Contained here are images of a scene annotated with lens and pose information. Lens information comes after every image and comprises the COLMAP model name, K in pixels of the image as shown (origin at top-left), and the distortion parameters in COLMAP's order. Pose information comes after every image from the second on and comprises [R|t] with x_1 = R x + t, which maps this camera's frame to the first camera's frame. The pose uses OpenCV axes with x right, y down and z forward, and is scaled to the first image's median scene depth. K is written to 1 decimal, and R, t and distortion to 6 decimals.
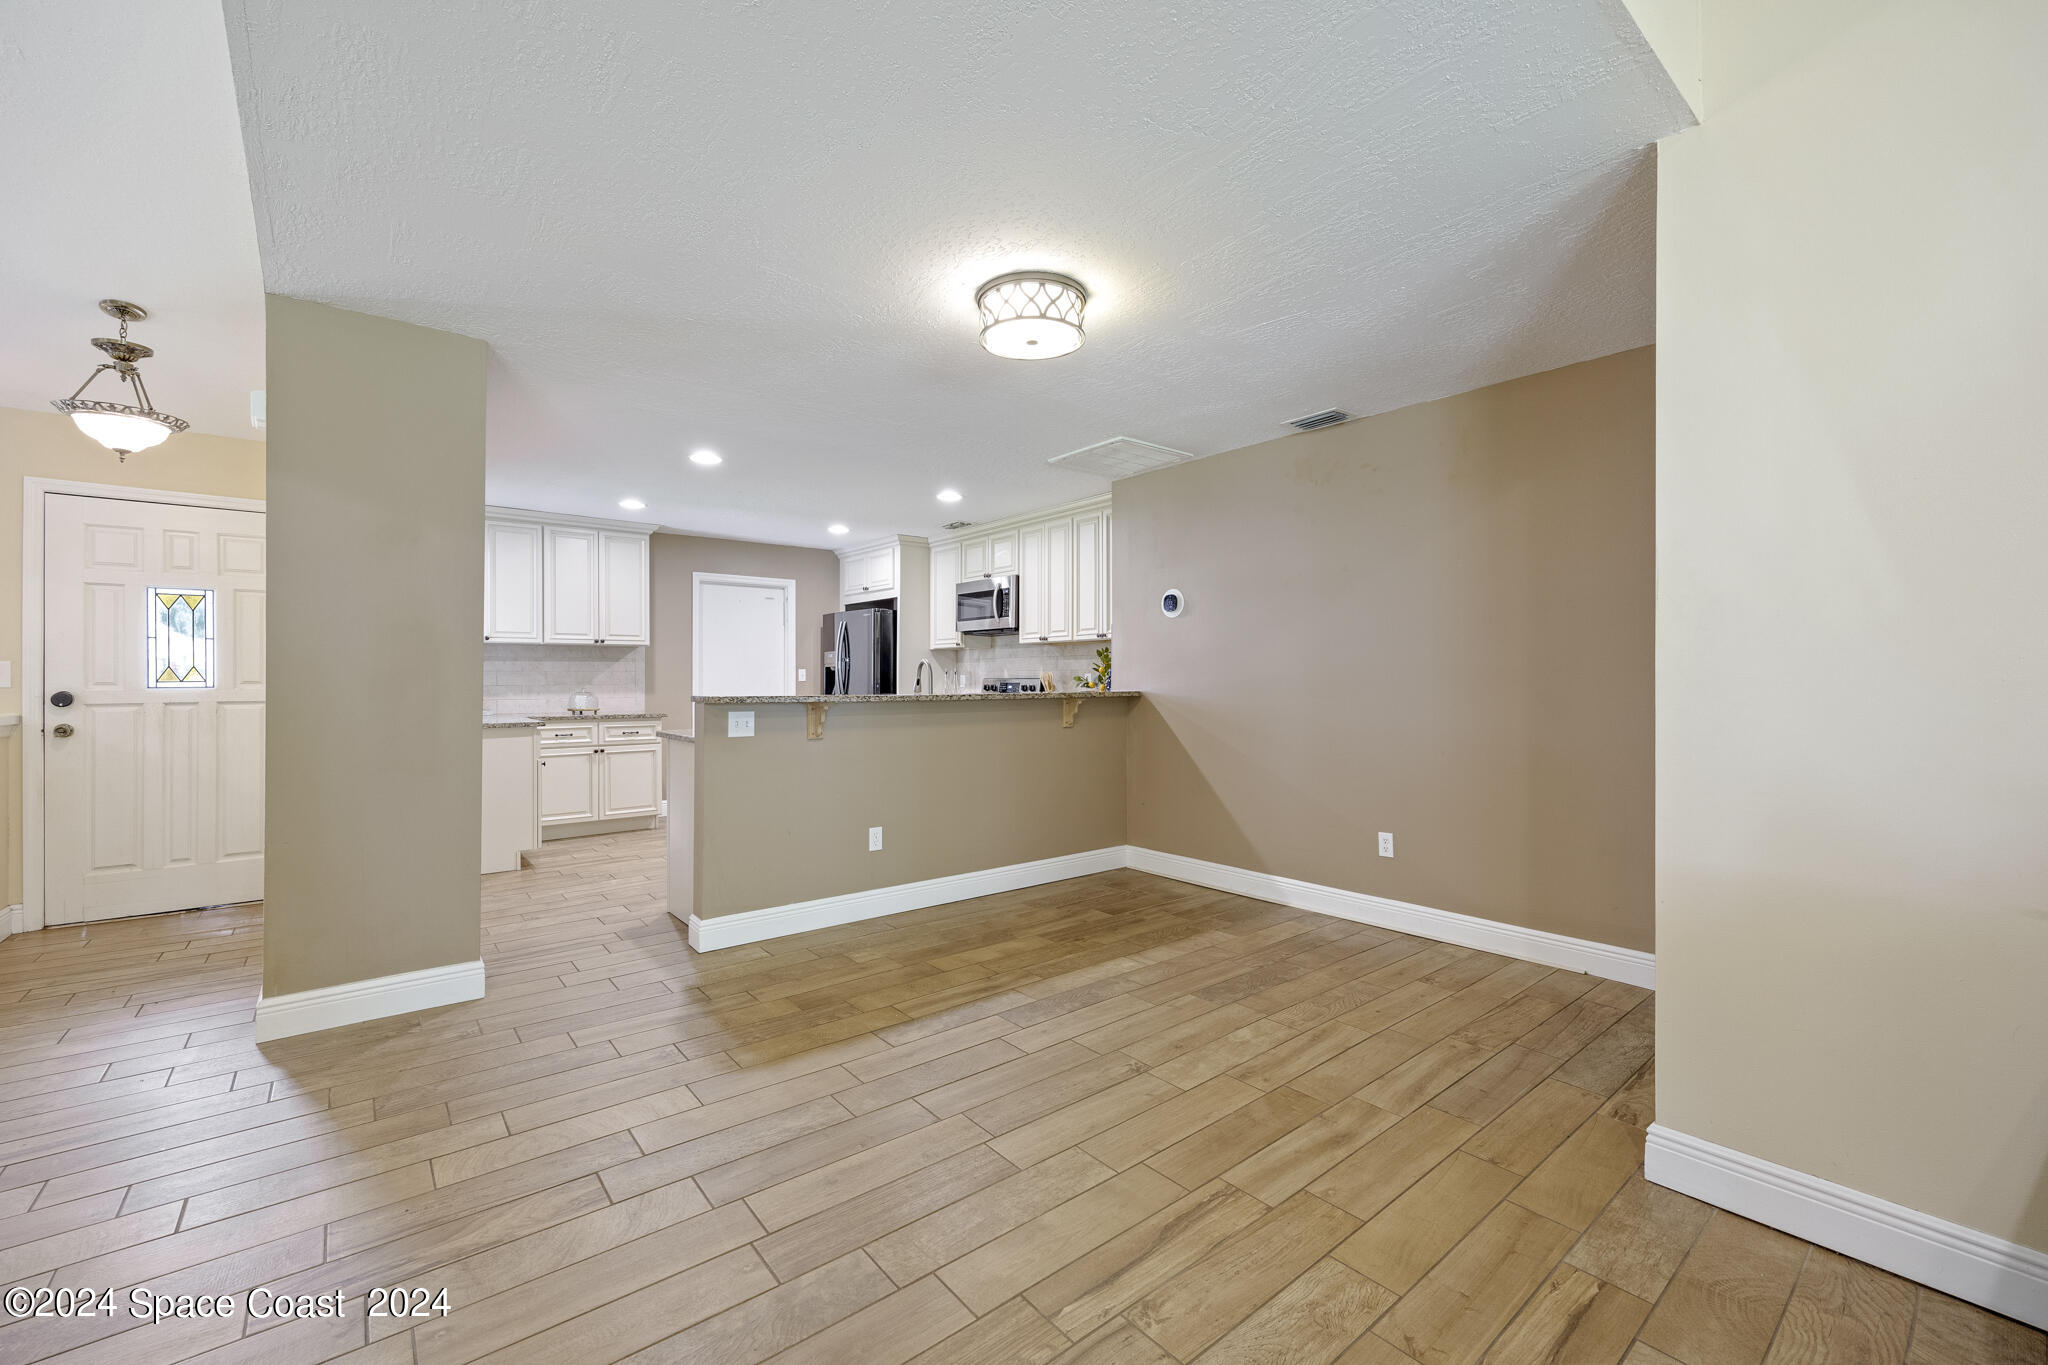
lens RADIAL K [[835.7, 0, 1029.0], [0, 835.7, 674.9], [0, 0, 1]] dist [-0.000743, -0.000047]
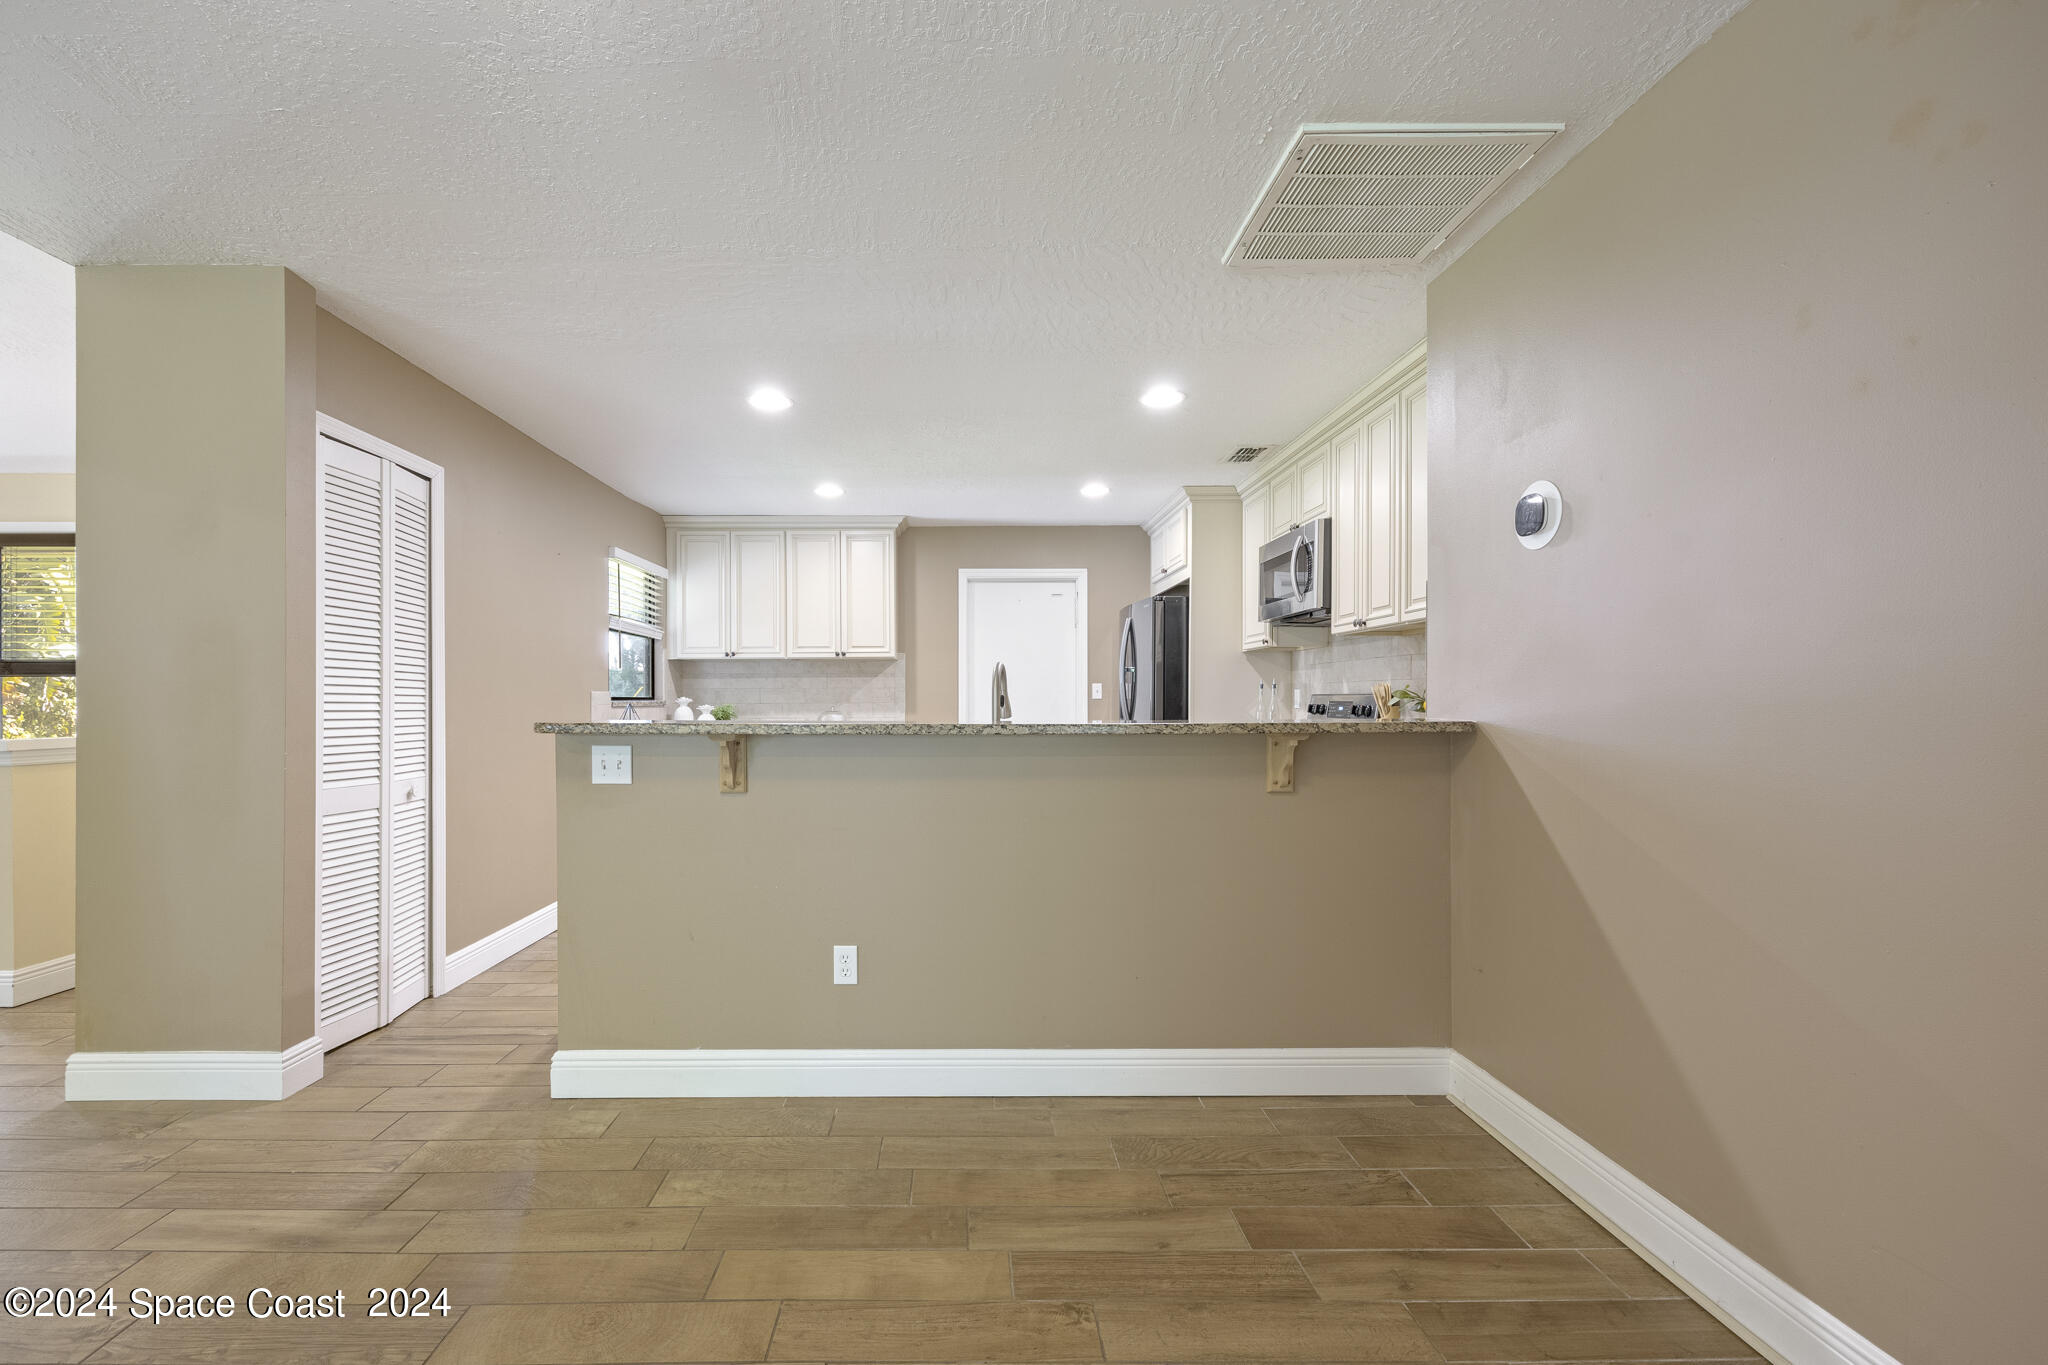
lens RADIAL K [[835.7, 0, 1022.6], [0, 835.7, 702.9], [0, 0, 1]] dist [-0.000743, -0.000047]
pose [[0.775770, 0.003569, -0.631005, 0.223023], [0.004654, 0.999924, 0.011376, 0.002819], [0.630998, -0.011762, 0.775695, 0.479479]]
